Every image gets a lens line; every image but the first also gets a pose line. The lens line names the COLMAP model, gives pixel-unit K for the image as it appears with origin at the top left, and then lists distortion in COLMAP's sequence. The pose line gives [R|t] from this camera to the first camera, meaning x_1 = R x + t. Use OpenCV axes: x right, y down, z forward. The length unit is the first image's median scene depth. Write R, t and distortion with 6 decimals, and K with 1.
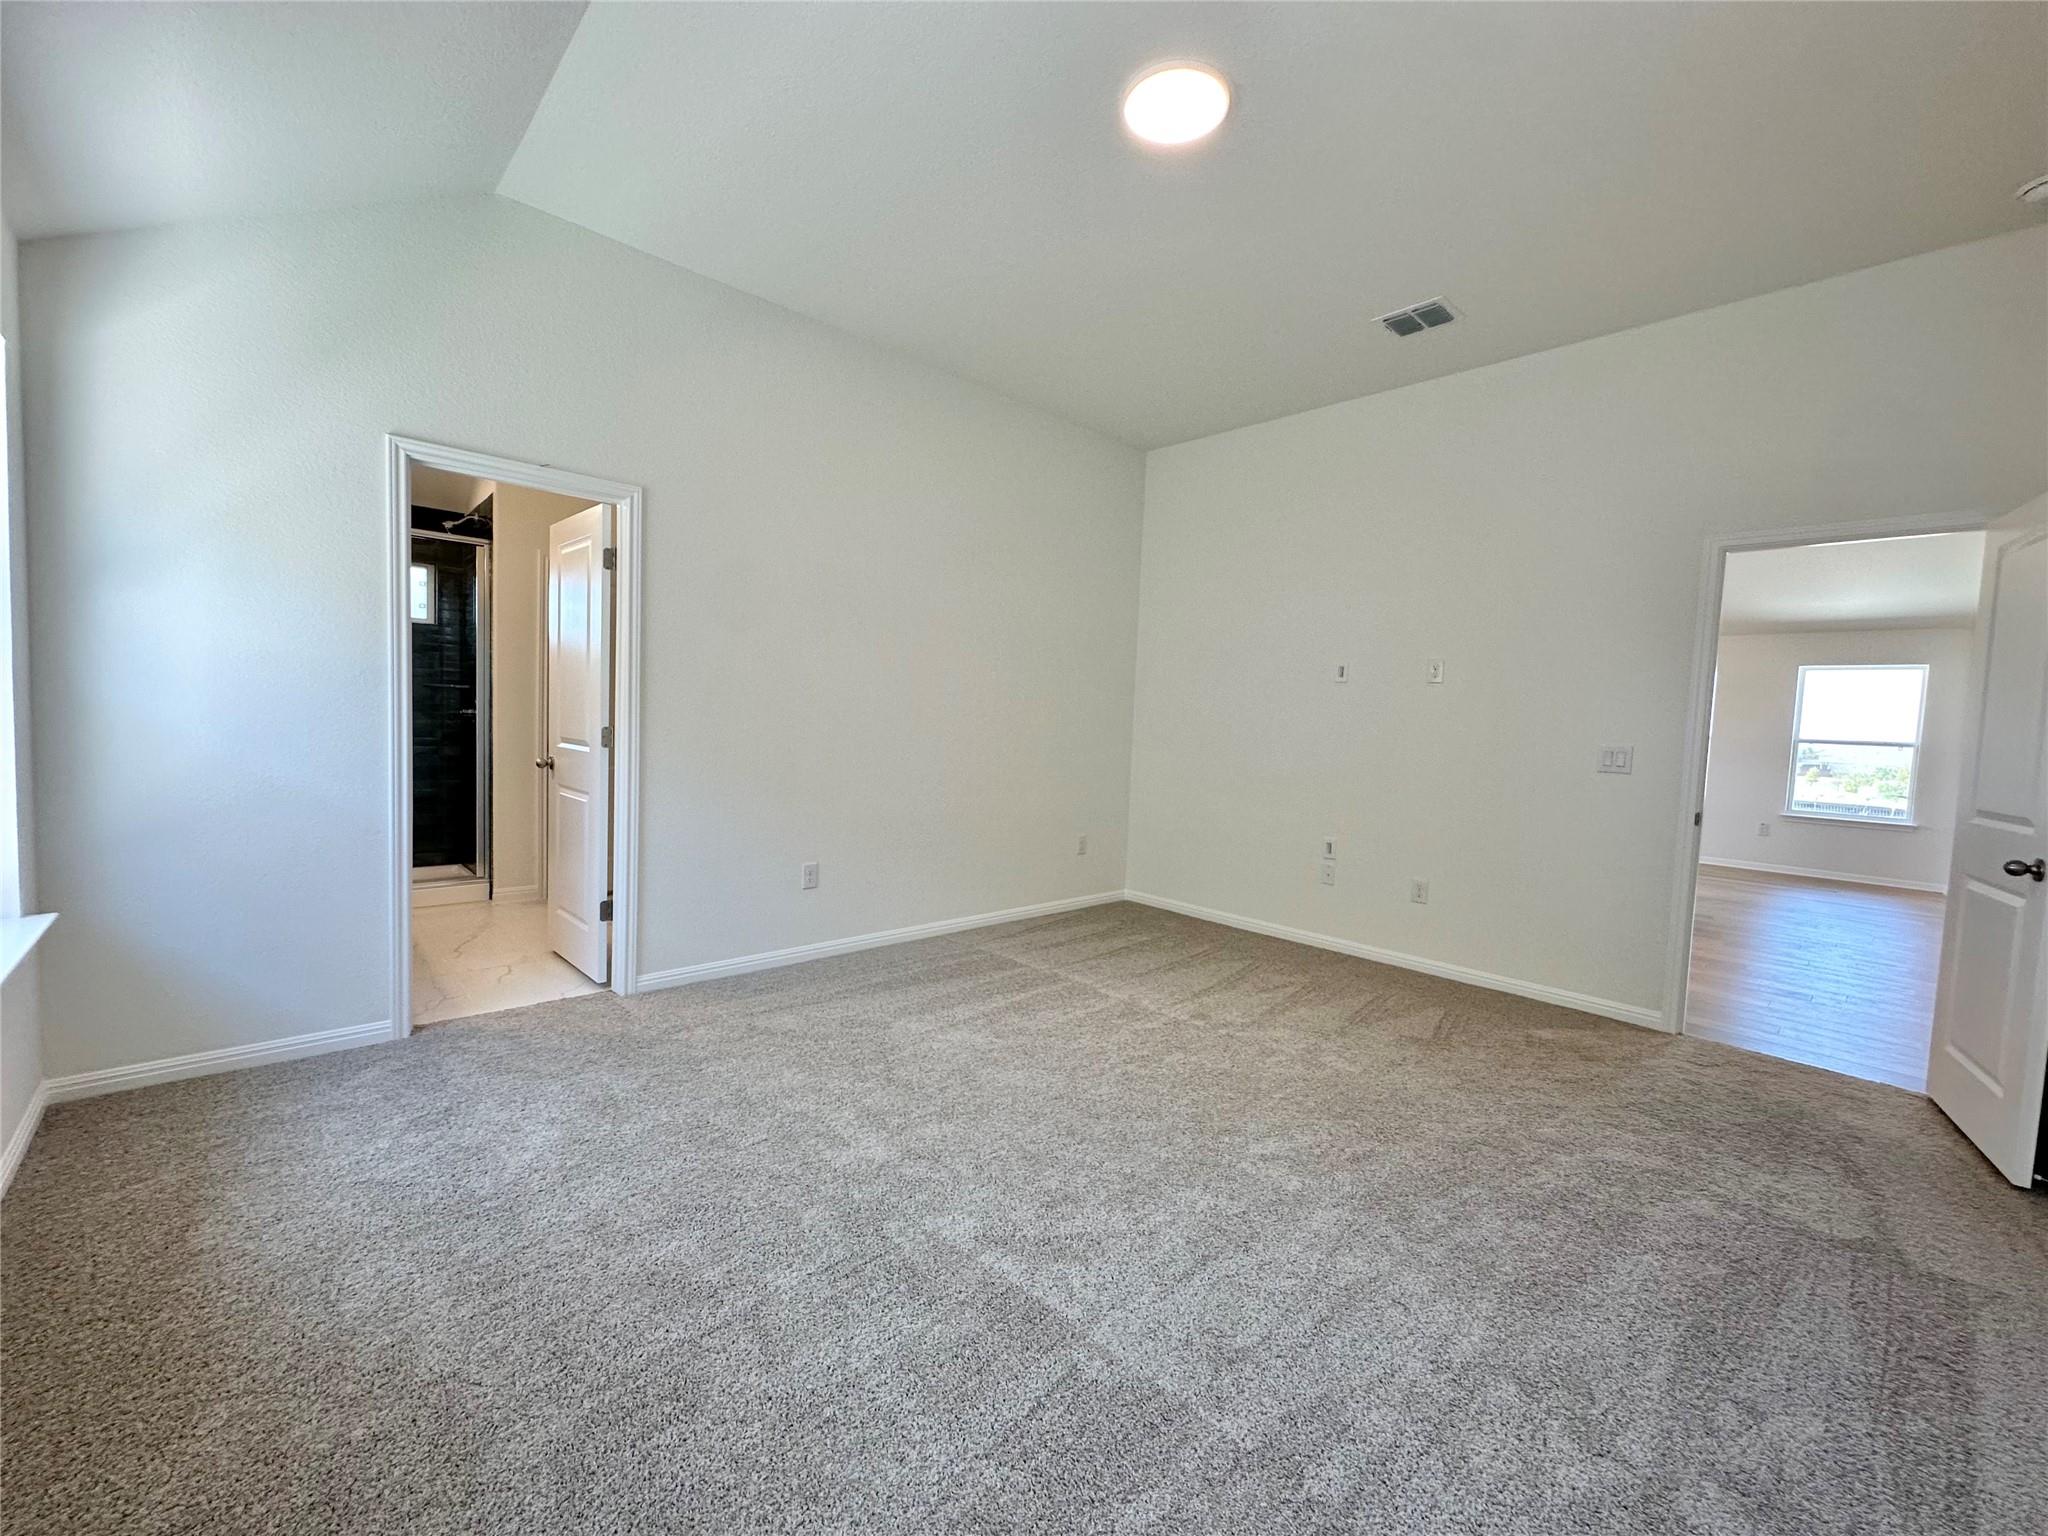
lens RADIAL K [[820.6, 0, 1024.5], [0, 820.6, 765.6], [0, 0, 1]] dist [-0.003377, -0.000121]
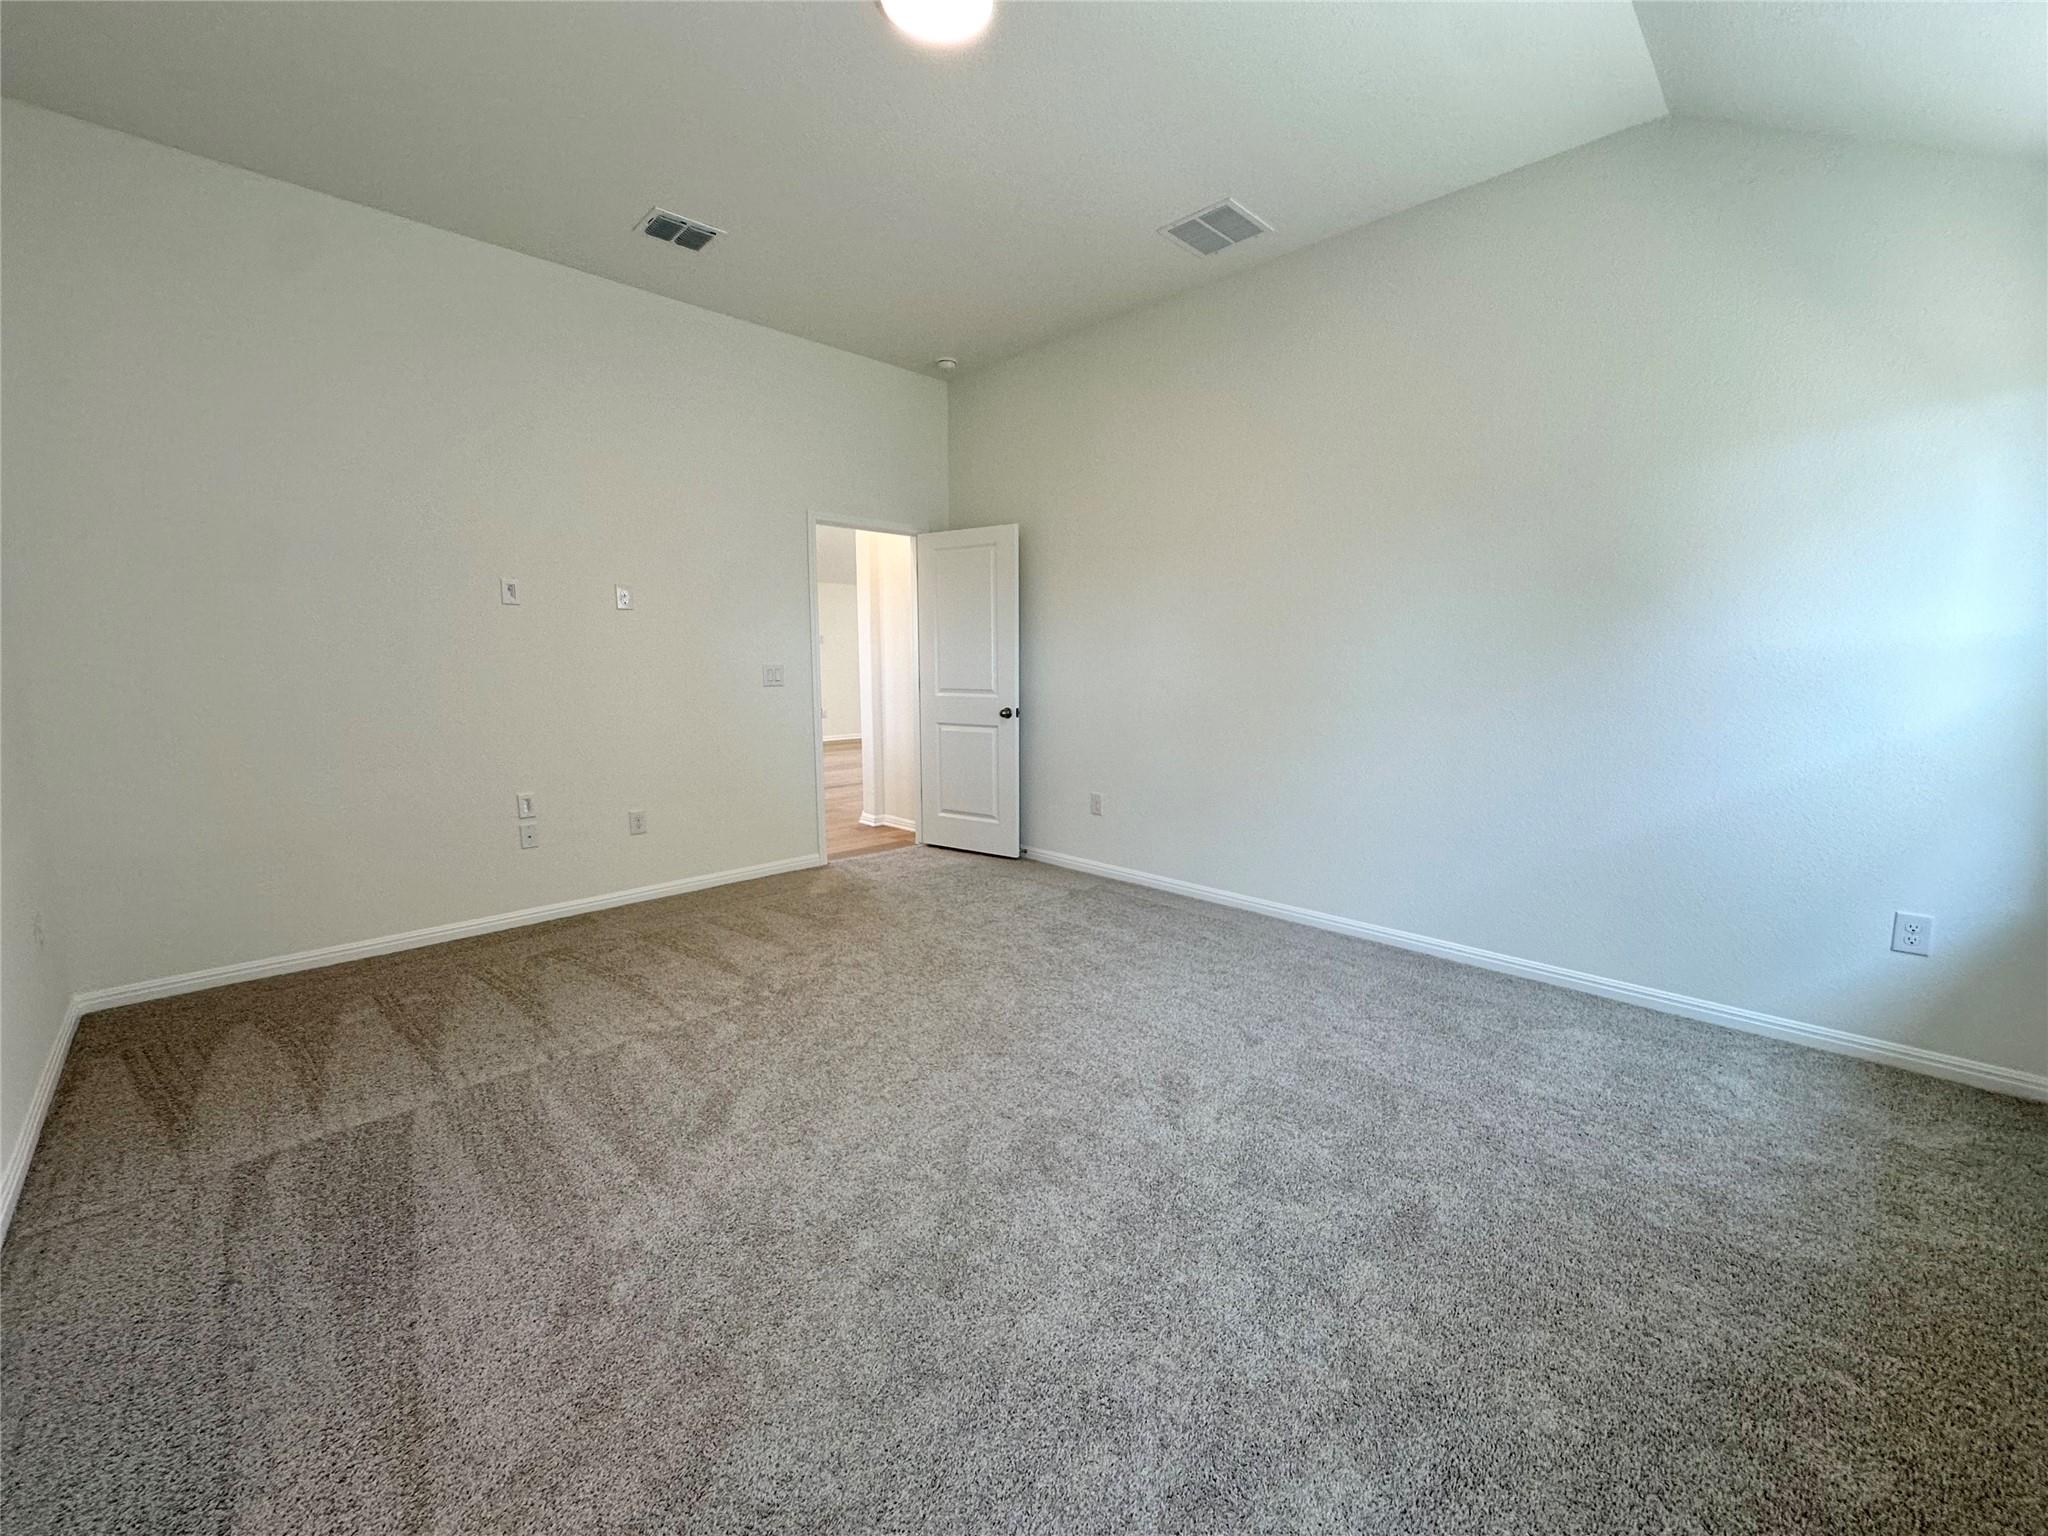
lens RADIAL K [[820.6, 0, 1024.5], [0, 820.6, 765.6], [0, 0, 1]] dist [-0.003377, -0.000121]
pose [[-0.026067, -0.169322, 0.985216, -0.577691], [0.060178, 0.983498, 0.170619, -0.064627], [-0.997847, 0.063736, -0.015447, 0.636651]]
